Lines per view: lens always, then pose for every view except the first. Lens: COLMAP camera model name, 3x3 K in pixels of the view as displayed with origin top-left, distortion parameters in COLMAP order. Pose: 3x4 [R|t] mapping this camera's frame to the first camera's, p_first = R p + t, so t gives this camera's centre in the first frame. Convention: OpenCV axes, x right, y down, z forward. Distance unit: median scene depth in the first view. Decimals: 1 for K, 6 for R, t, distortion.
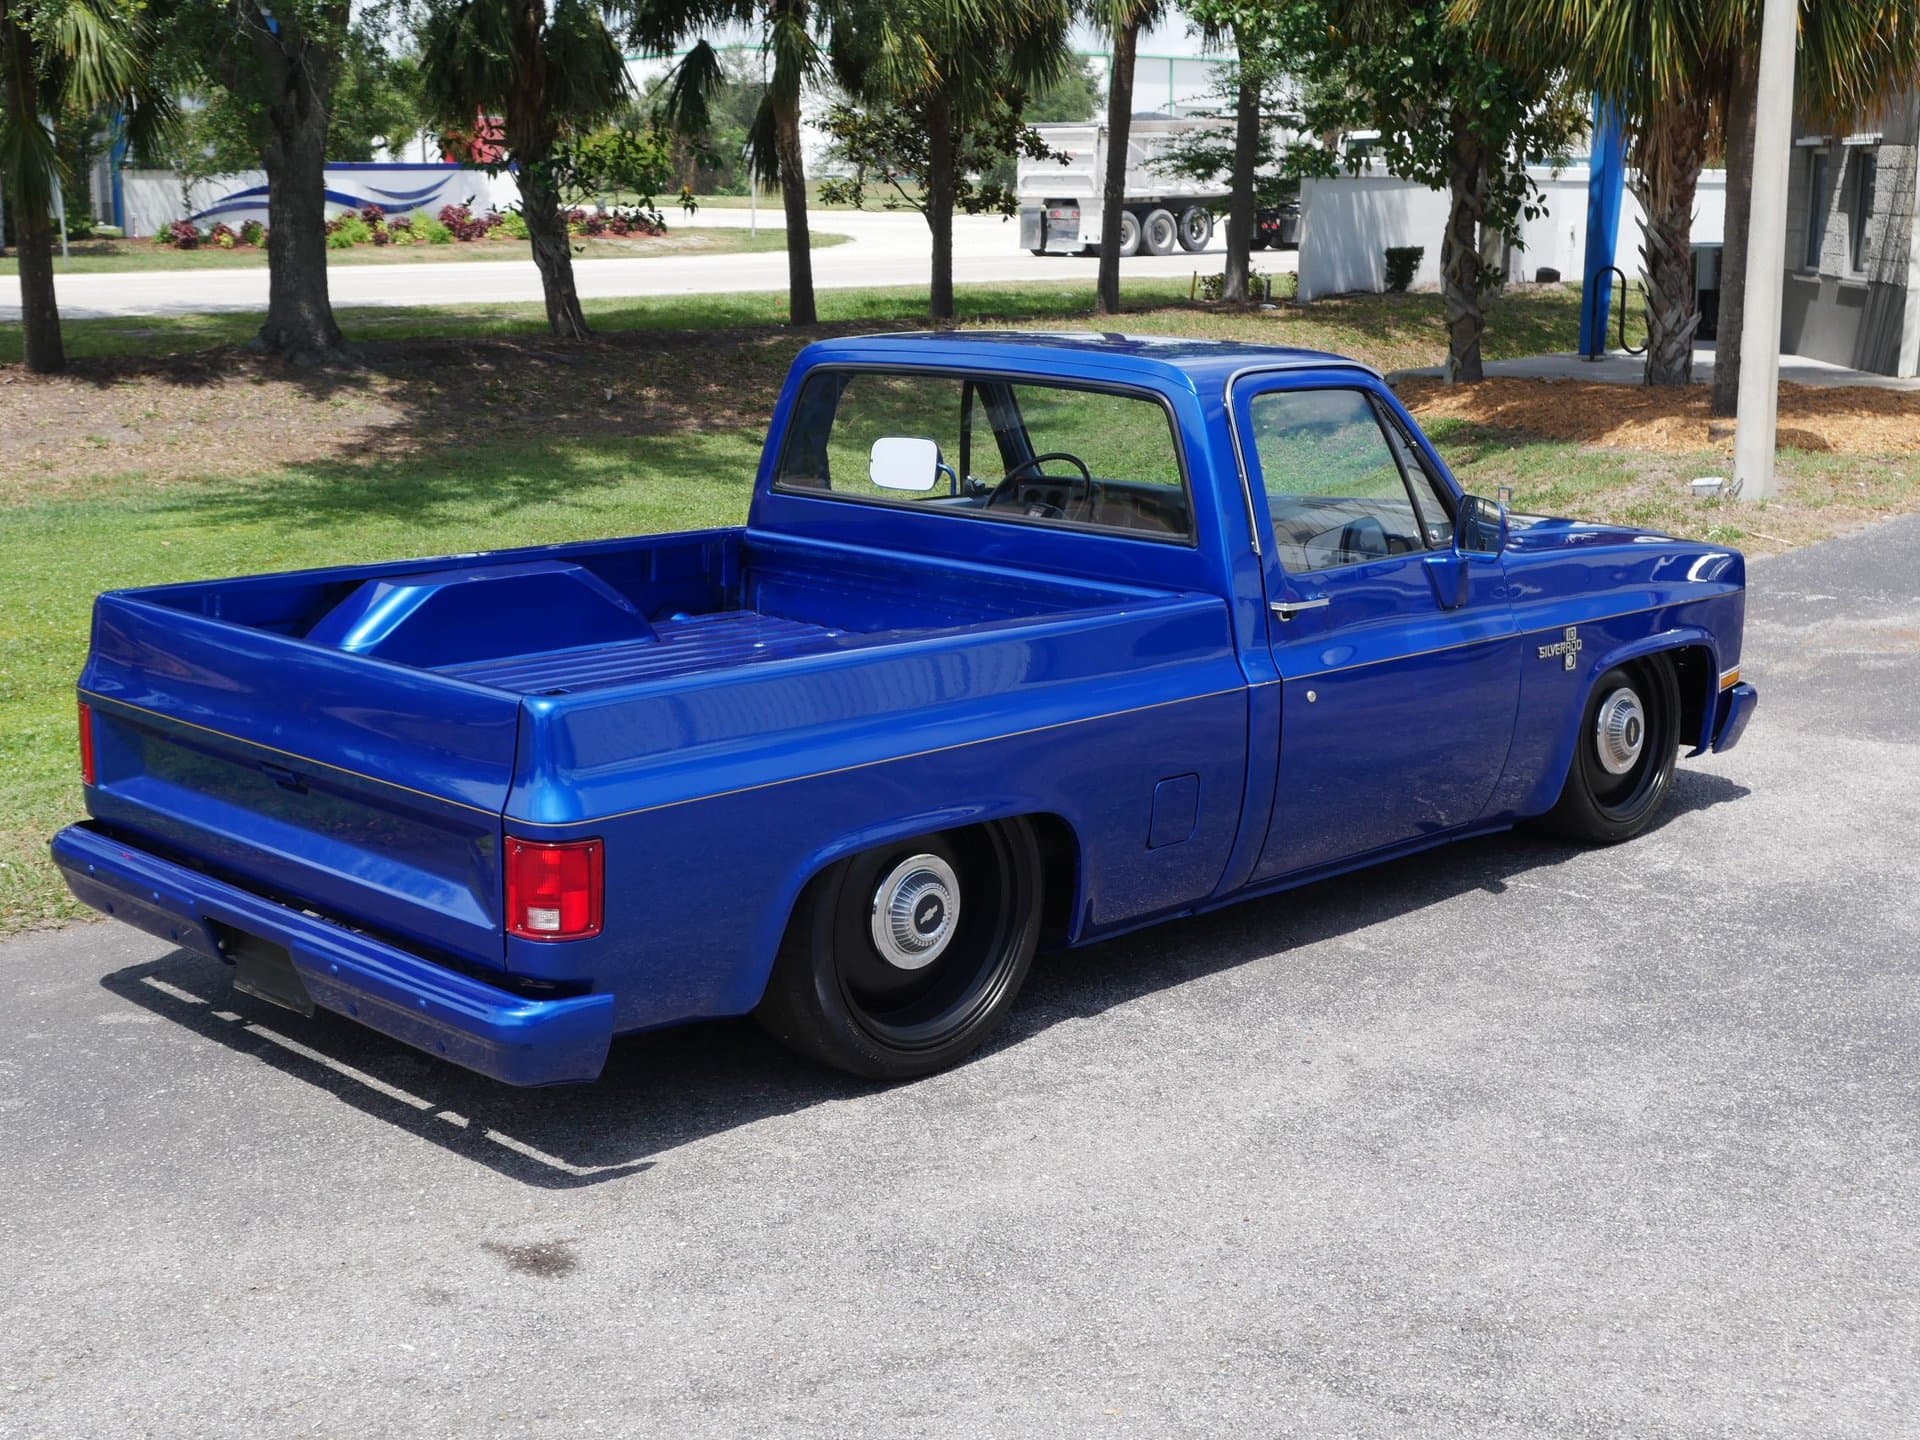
lens RADIAL K [[2514.1, 0, 970.4], [0, 2514.1, 720.6], [0, 0, 1]] dist [-0.005087, -0.023653]
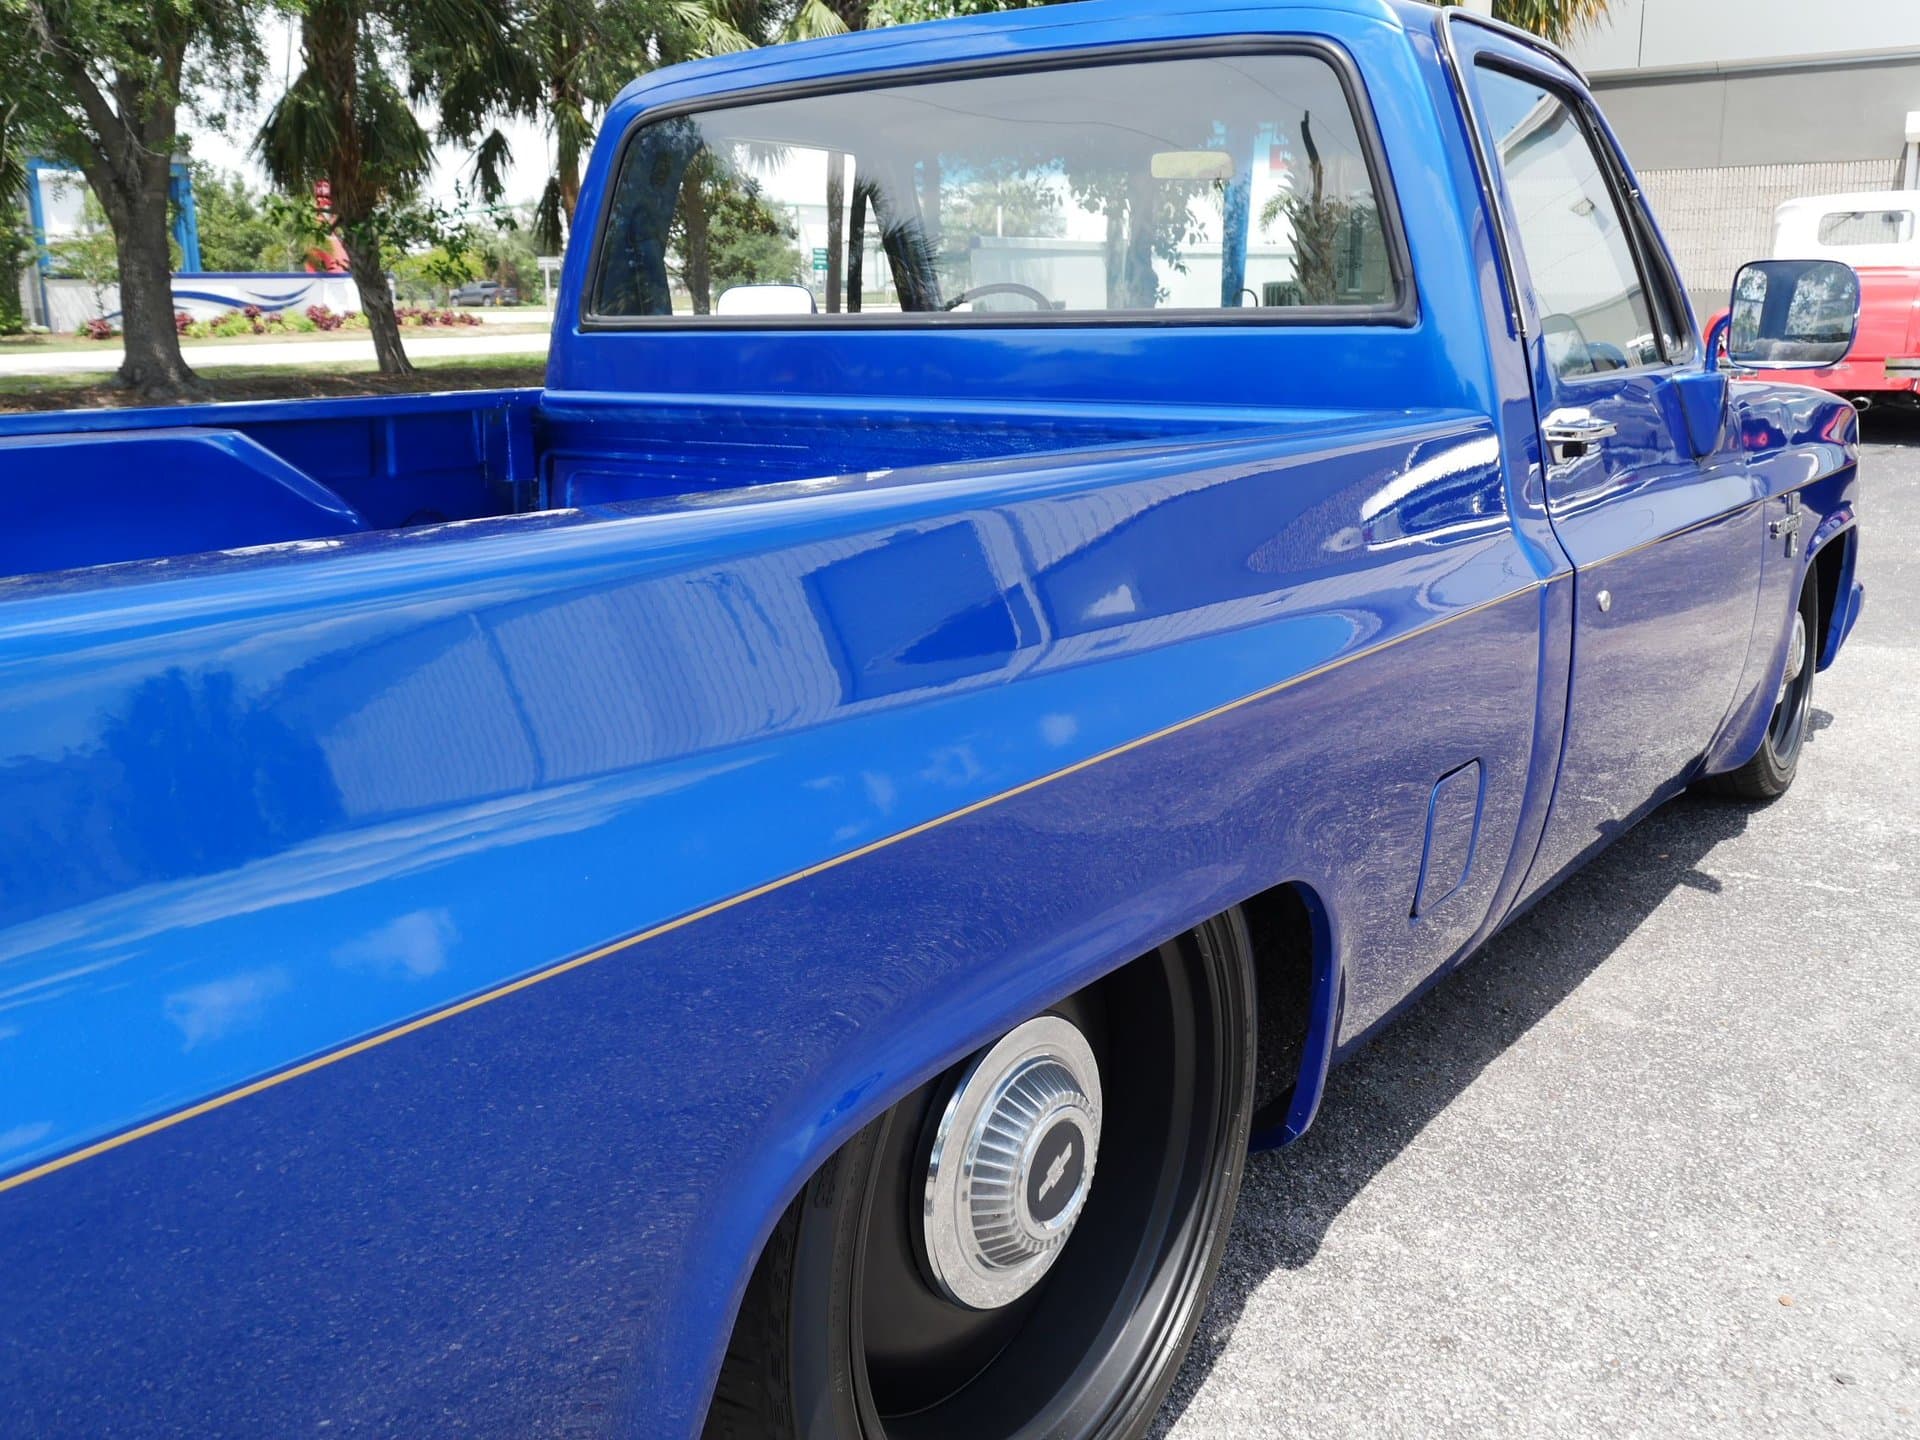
lens RADIAL K [[1719.7, 0, 960.0], [0, 1719.7, 720.0], [0, 0, 1]] dist [-0.022908, -0.010420]
pose [[0.989297, -0.053955, 0.135572, -0.011895], [0.049950, 0.998214, 0.032774, -0.000566], [-0.137098, -0.025651, 0.990225, 0.137232]]
